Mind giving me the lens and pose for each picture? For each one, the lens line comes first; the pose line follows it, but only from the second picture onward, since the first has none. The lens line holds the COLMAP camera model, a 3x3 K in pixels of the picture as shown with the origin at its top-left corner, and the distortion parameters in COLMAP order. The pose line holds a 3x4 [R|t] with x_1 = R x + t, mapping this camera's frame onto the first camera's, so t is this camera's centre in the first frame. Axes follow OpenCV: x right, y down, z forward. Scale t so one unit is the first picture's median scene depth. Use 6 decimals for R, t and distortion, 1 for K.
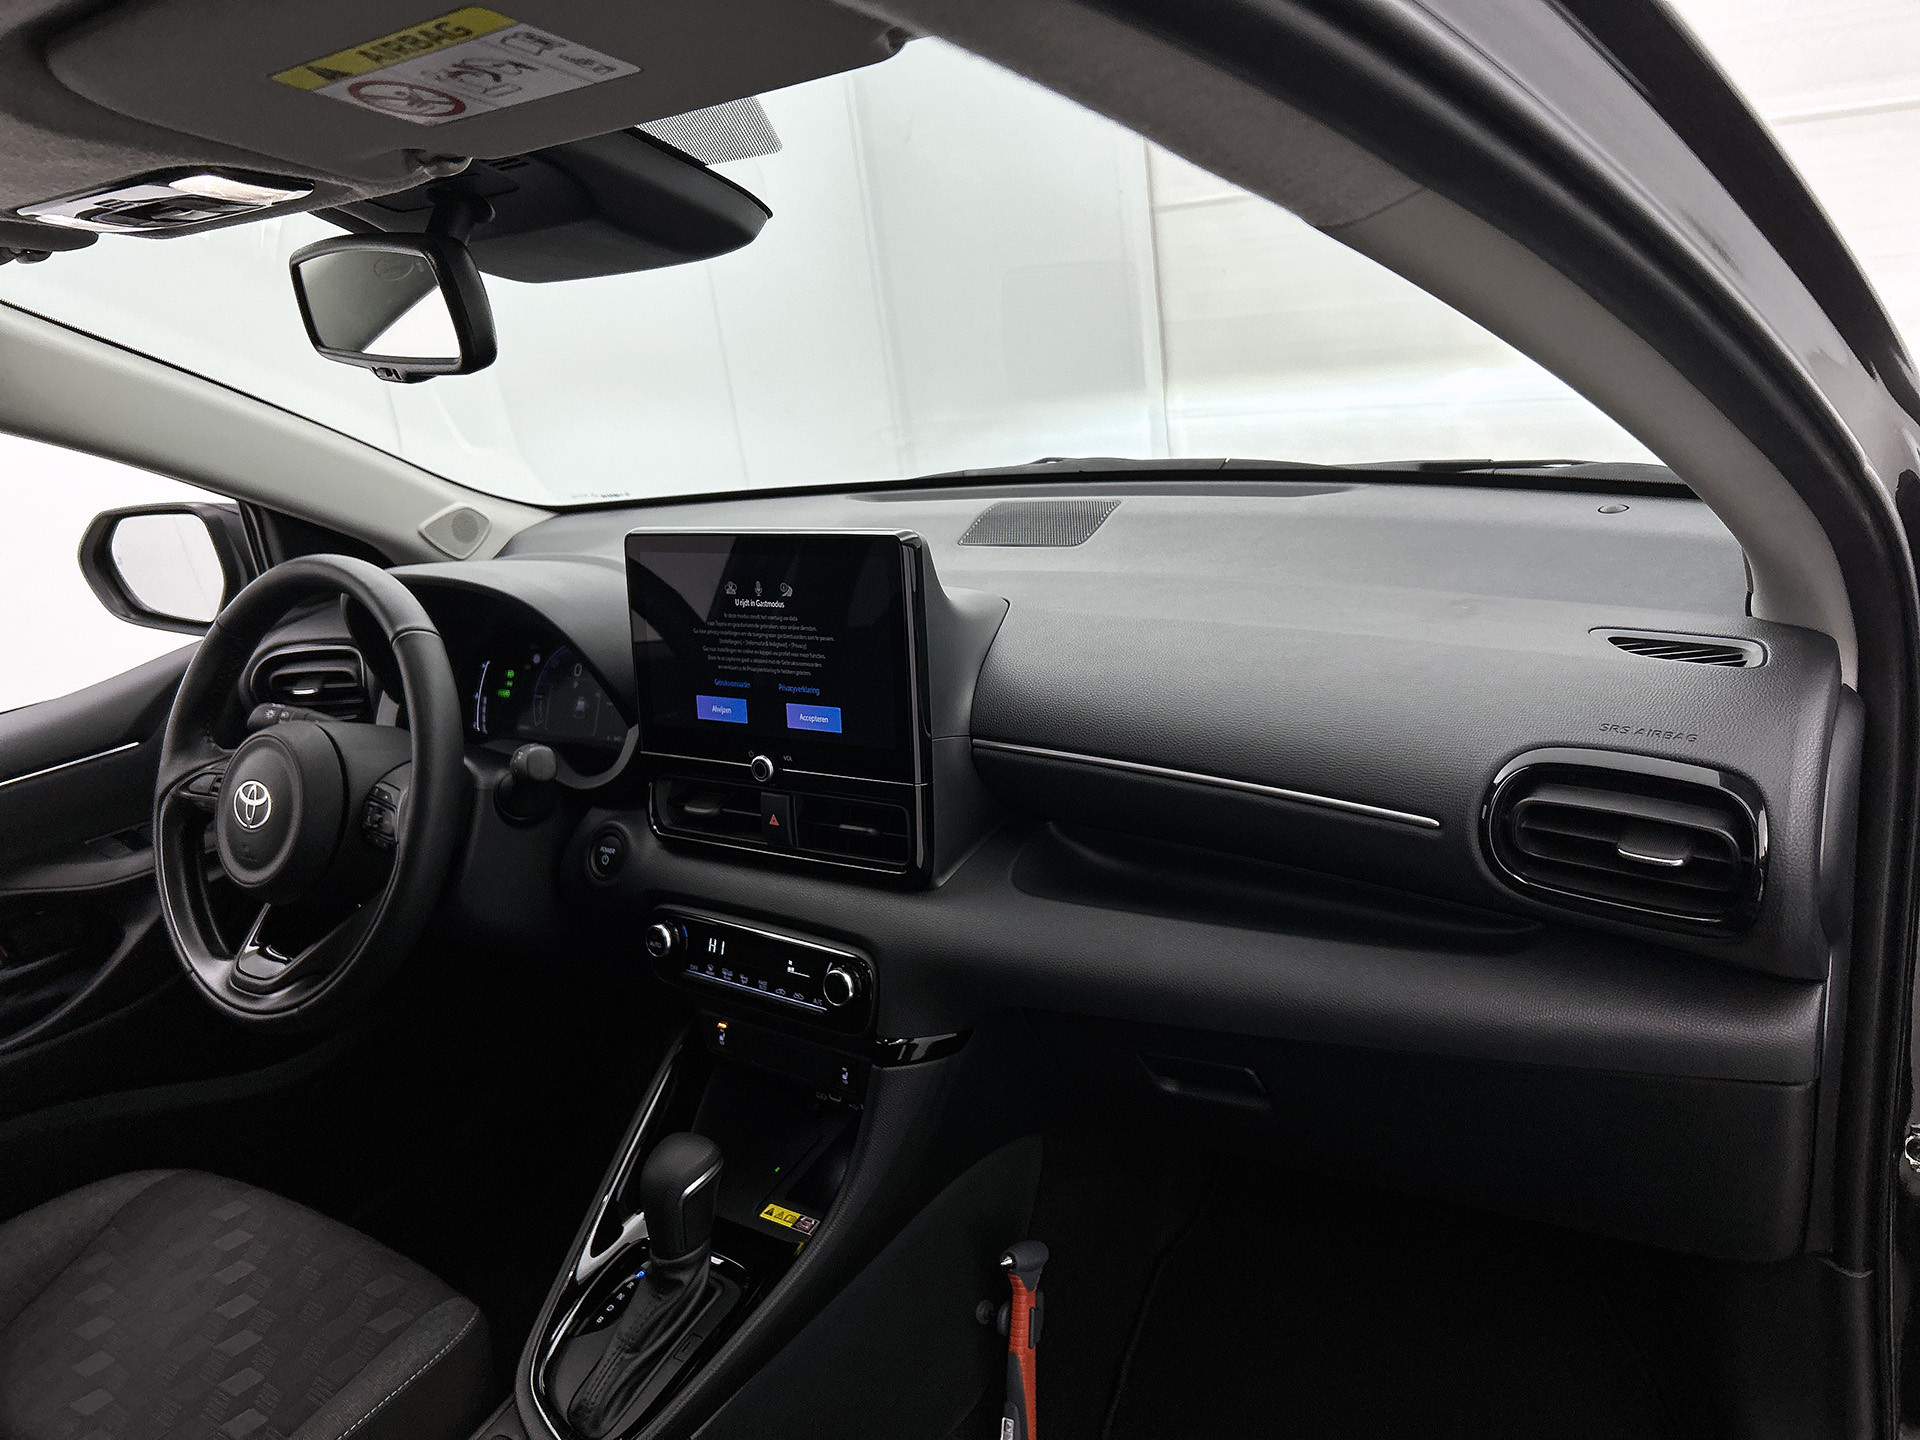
lens RADIAL K [[1474.3, 0, 978.6], [0, 1474.3, 707.9], [0, 0, 1]] dist [0.082287, -0.142756]
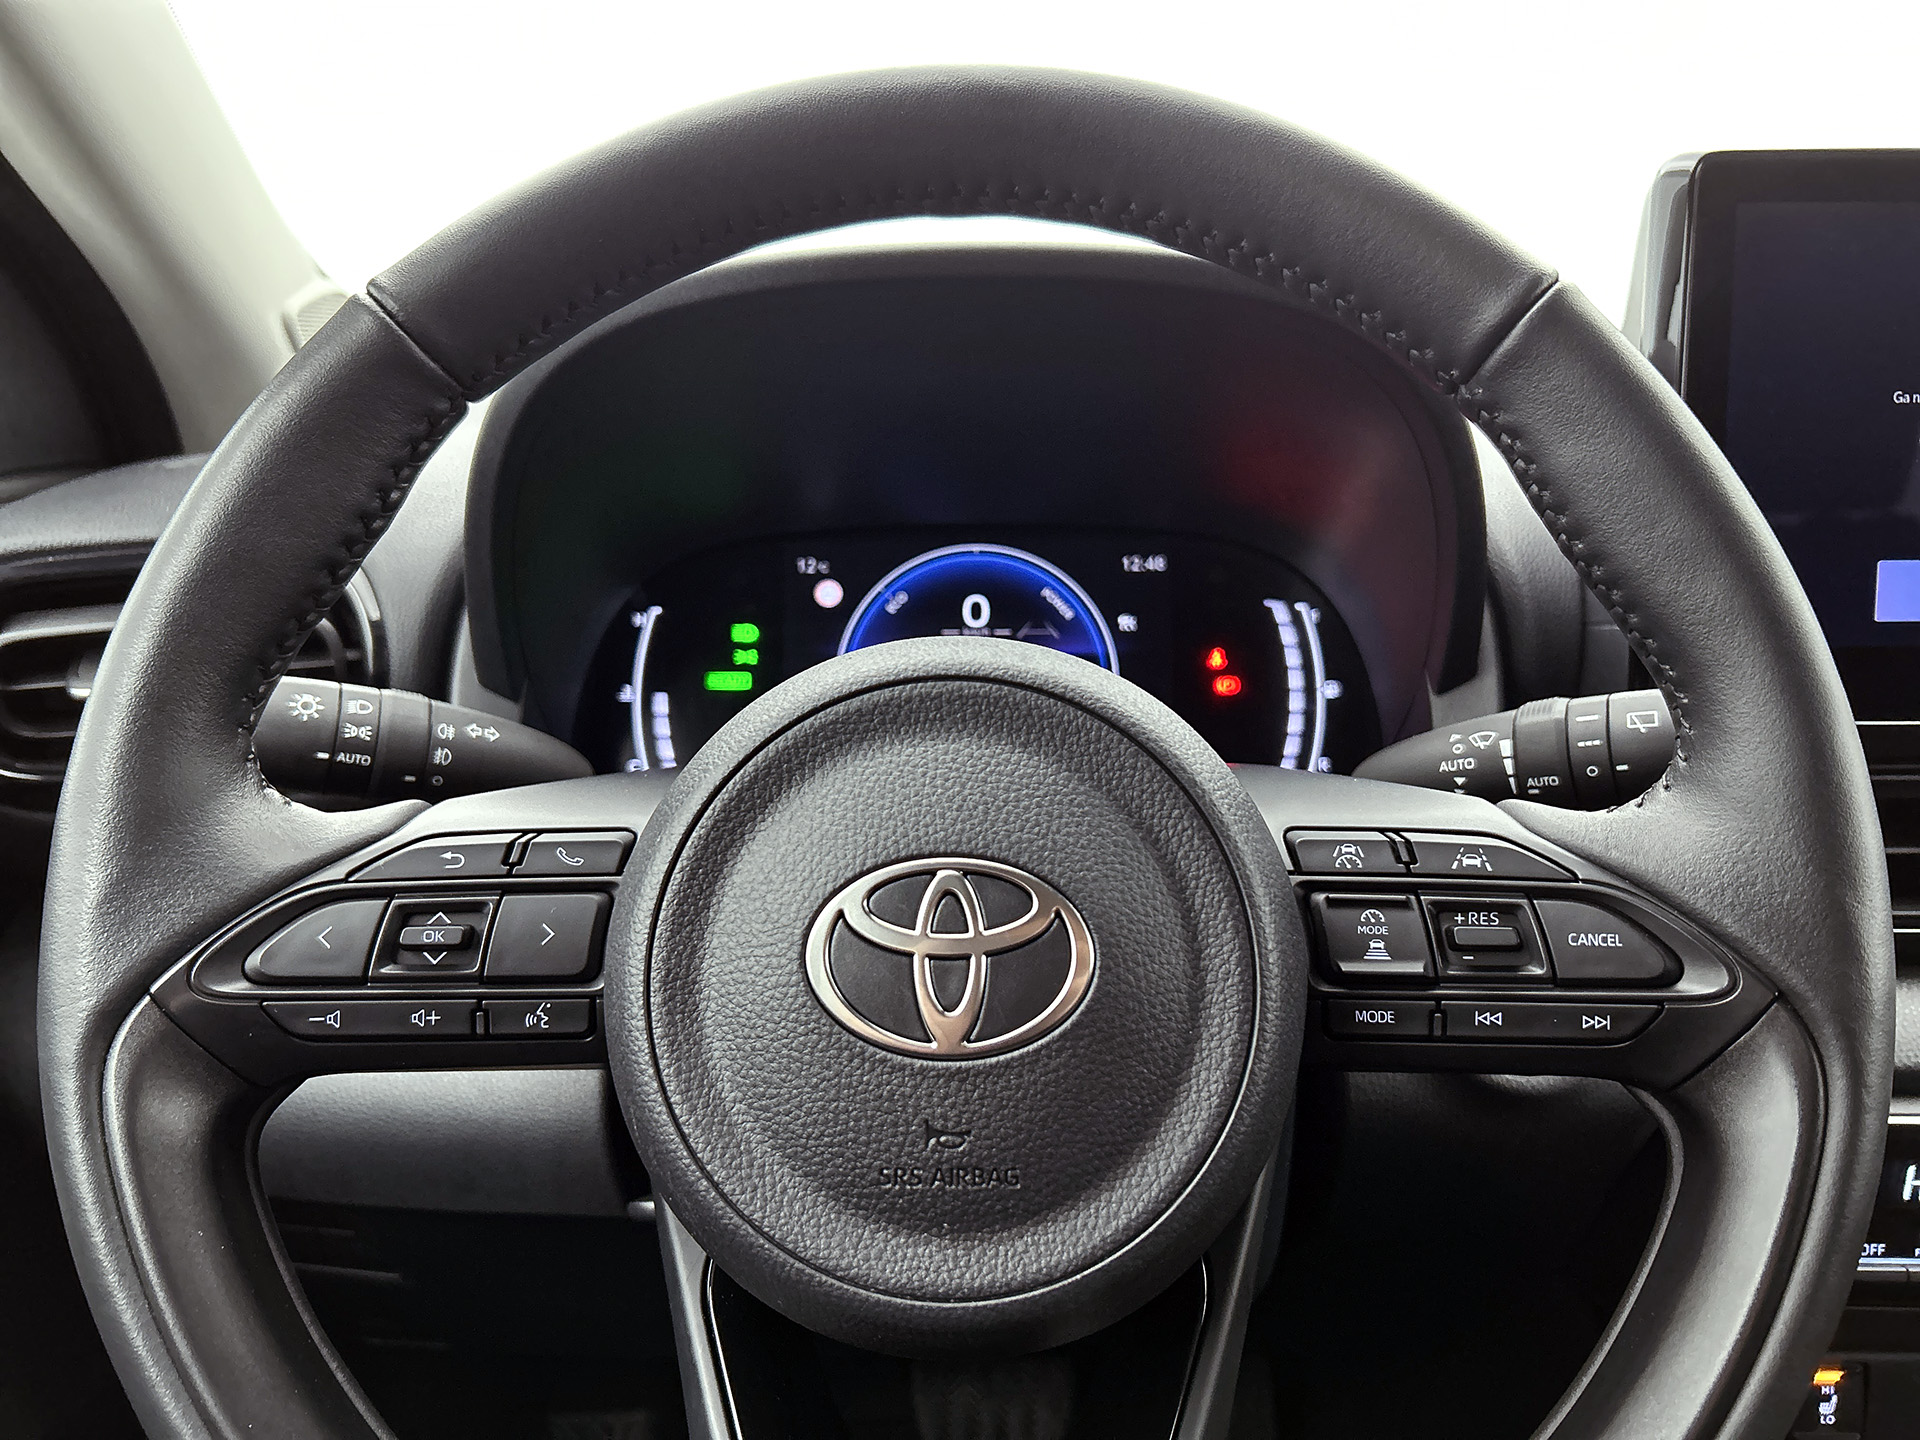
lens RADIAL K [[1474.3, 0, 978.6], [0, 1474.3, 707.9], [0, 0, 1]] dist [0.082287, -0.142756]
pose [[0.828319, -0.016570, 0.560012, -0.643437], [0.077768, 0.993287, -0.085638, 0.048554], [-0.554833, 0.114487, 0.824047, 0.827981]]
